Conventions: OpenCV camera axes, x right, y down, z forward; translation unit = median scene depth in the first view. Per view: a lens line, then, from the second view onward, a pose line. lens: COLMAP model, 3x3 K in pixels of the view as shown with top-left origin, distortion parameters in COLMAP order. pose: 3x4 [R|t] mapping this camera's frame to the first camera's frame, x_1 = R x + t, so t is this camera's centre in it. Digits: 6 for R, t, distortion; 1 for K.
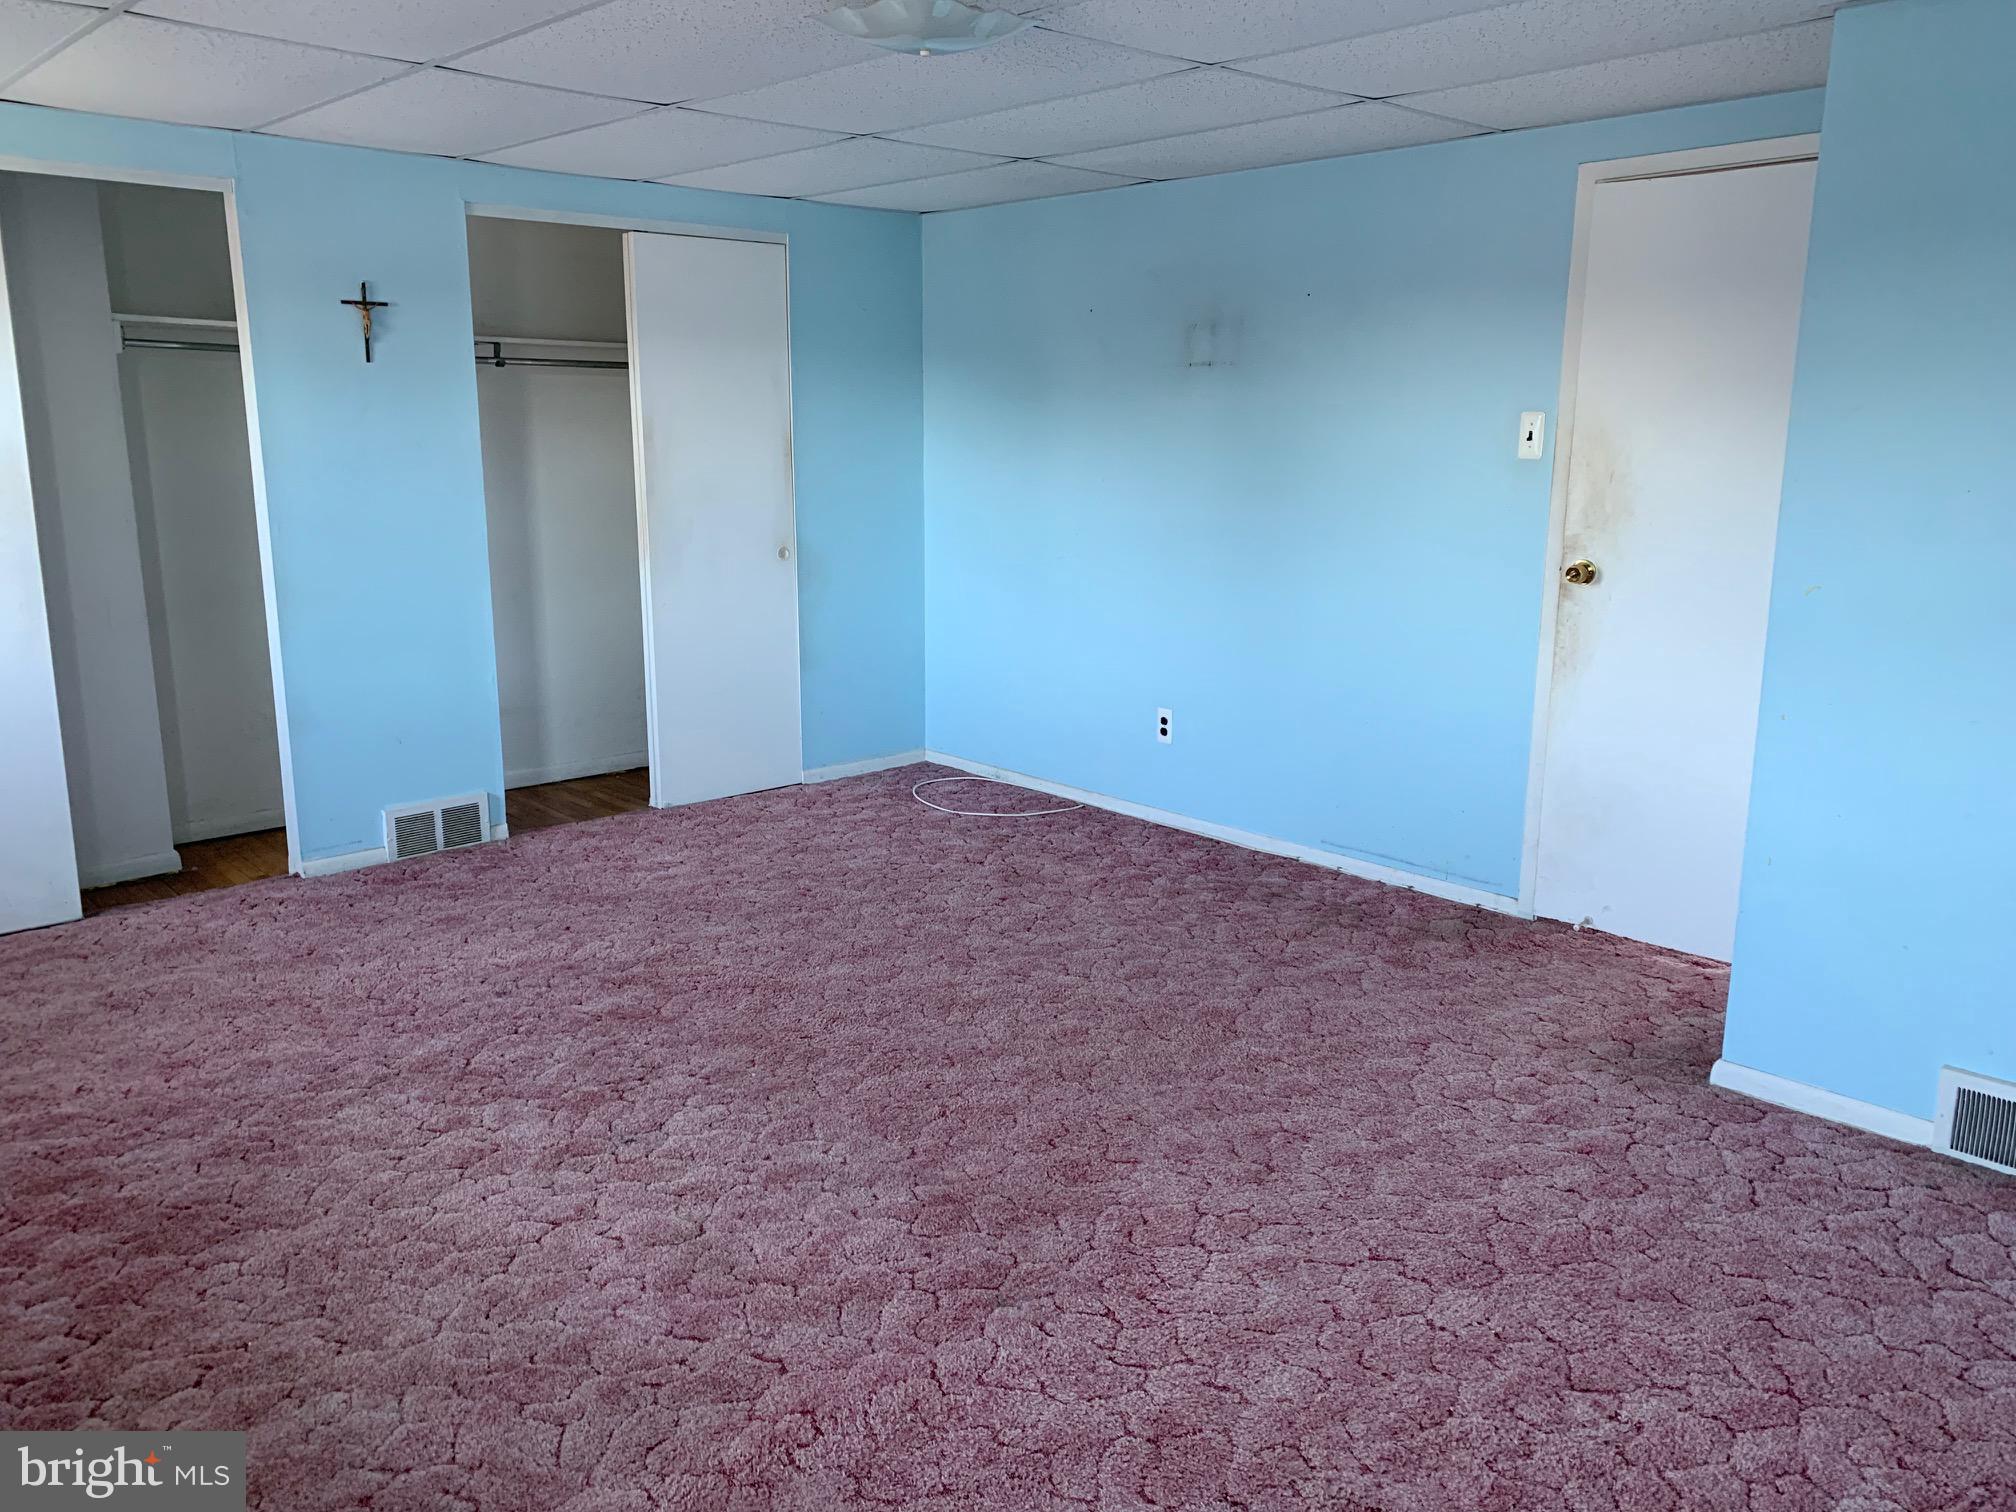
lens RADIAL K [[1559.8, 0, 1009.1], [0, 1559.8, 756.0], [0, 0, 1]] dist [0.014609, -0.007321]
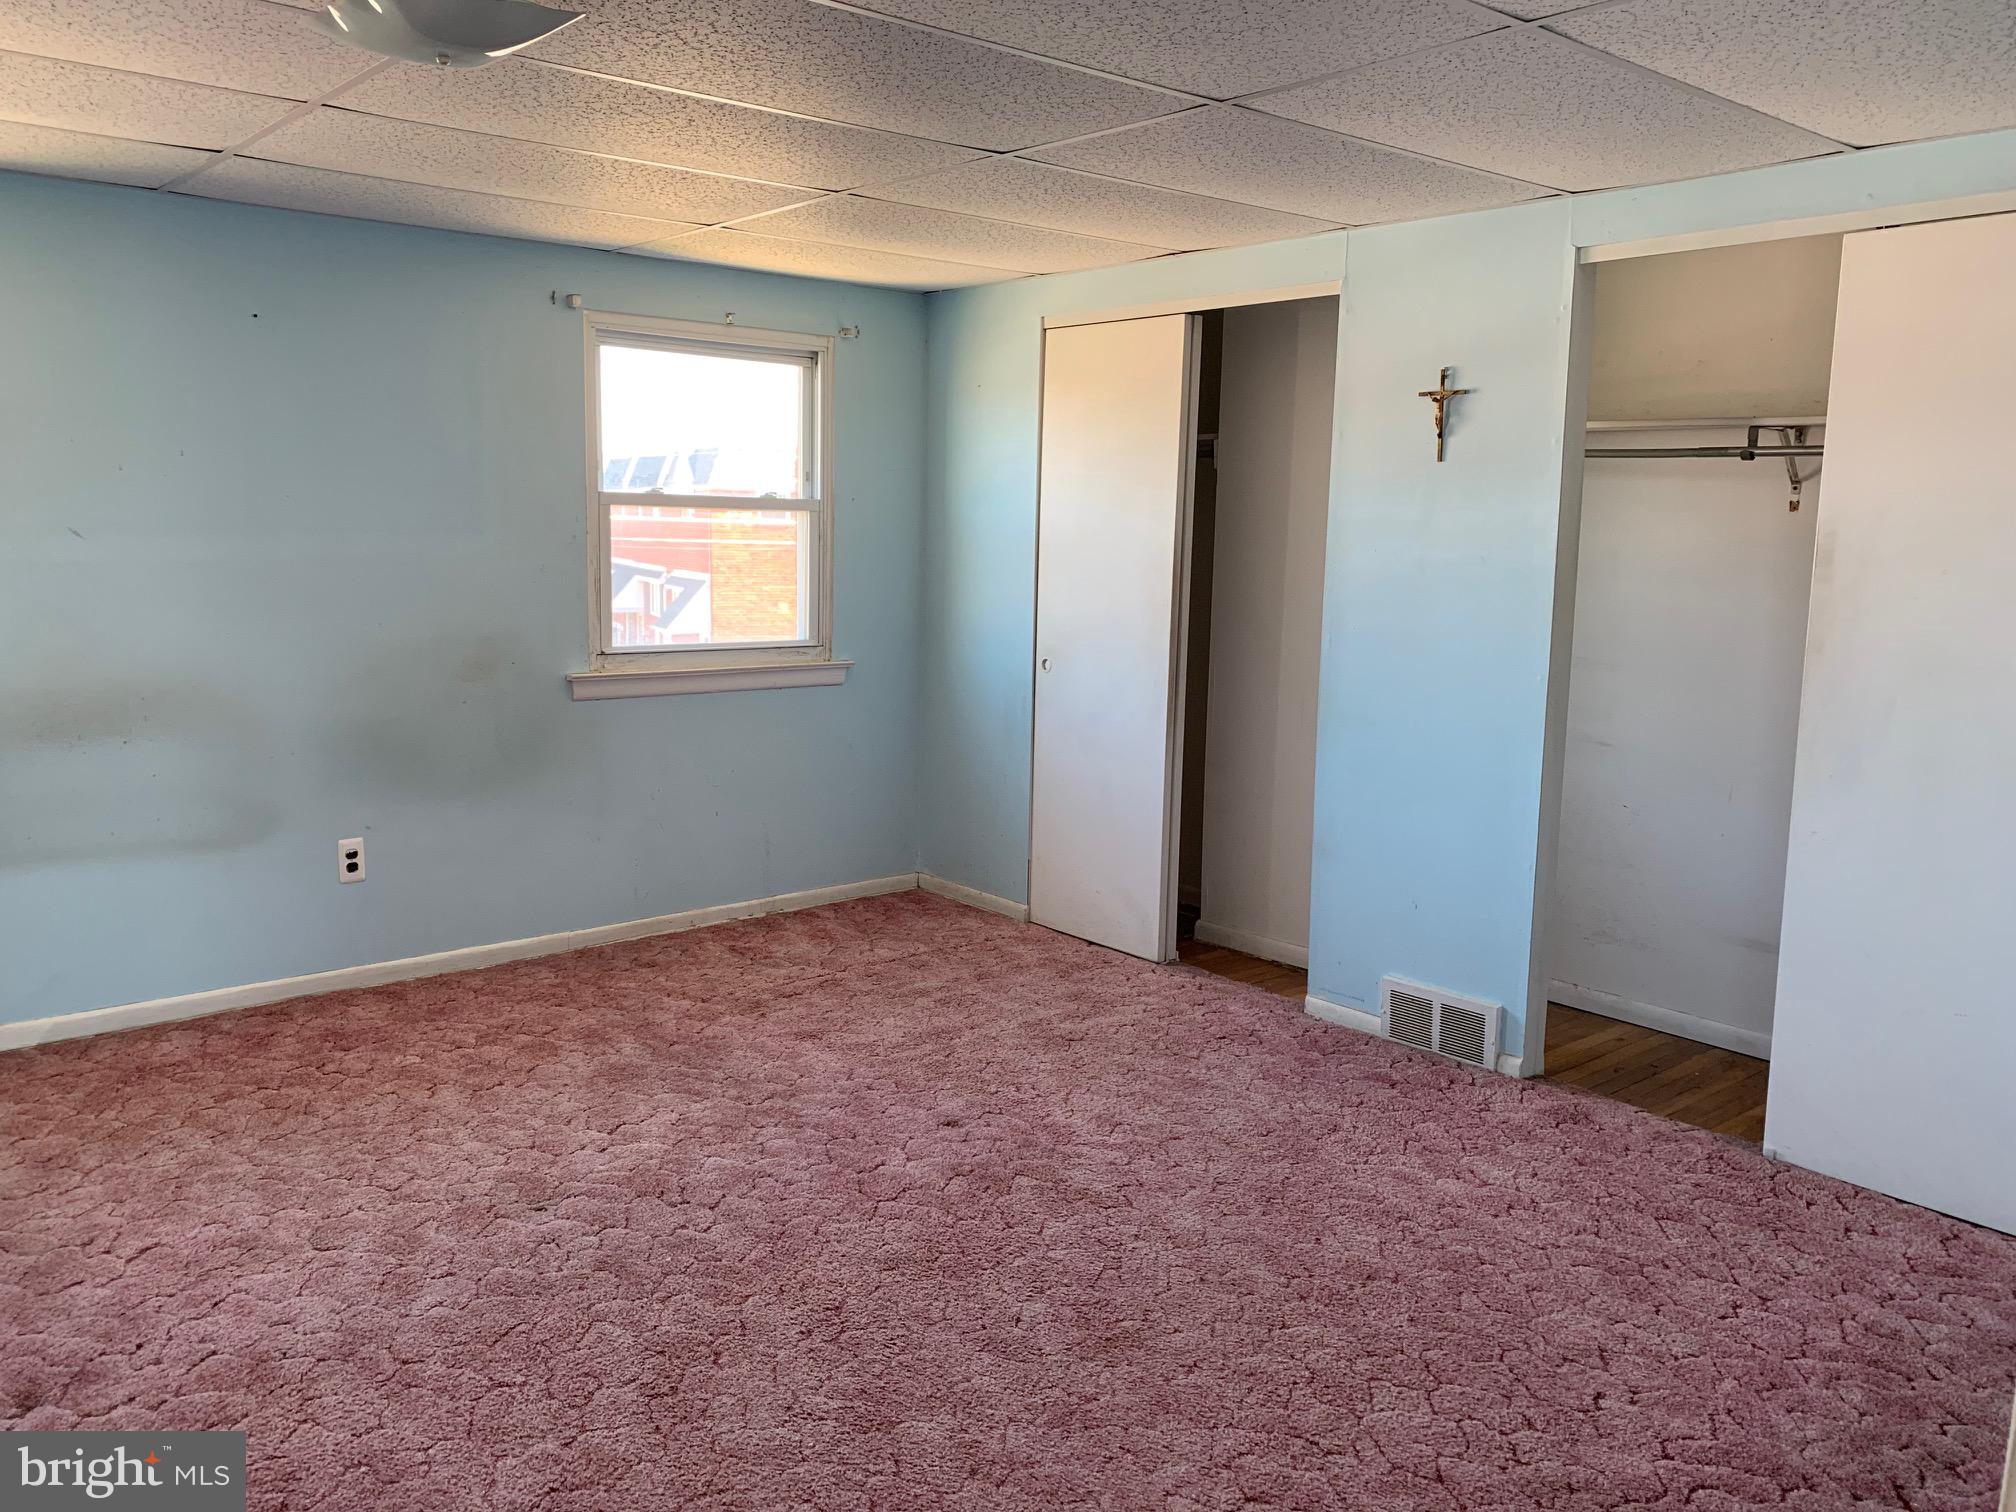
lens RADIAL K [[1559.8, 0, 1008.9], [0, 1559.8, 752.7], [0, 0, 1]] dist [0.014609, -0.007321]
pose [[-0.061389, 0.143080, -0.987805, 0.461758], [-0.230893, 0.960792, 0.153517, -0.174080], [0.971041, 0.237501, -0.025946, 0.823961]]
